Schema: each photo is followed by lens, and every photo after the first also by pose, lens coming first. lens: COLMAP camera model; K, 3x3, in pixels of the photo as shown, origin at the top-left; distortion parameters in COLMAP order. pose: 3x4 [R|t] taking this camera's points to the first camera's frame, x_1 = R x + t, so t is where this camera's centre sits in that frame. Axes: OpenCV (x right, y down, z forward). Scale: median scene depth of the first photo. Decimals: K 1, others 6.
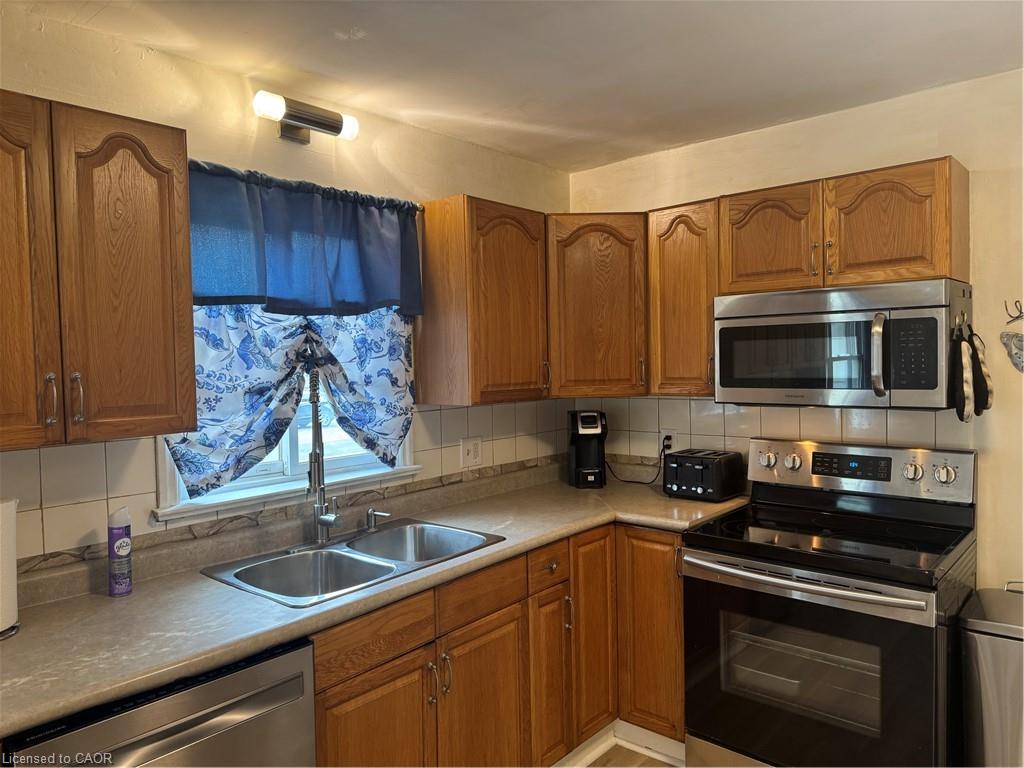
lens RADIAL K [[716.6, 0, 523.2], [0, 716.6, 382.2], [0, 0, 1]] dist [-0.001382, -0.005801]
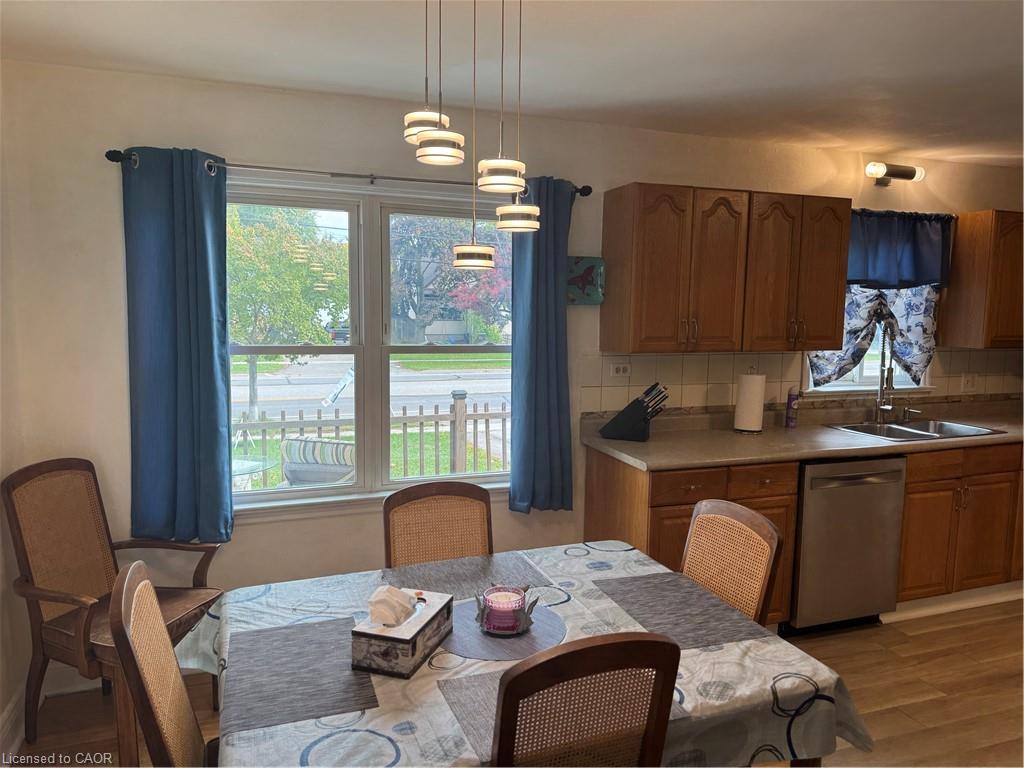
lens RADIAL K [[716.6, 0, 523.2], [0, 716.6, 382.2], [0, 0, 1]] dist [-0.001382, -0.005801]
pose [[0.860026, 0.085845, -0.502976, -0.153617], [-0.048053, 0.994991, 0.087655, 0.018293], [0.507982, -0.051216, 0.859844, -0.881911]]
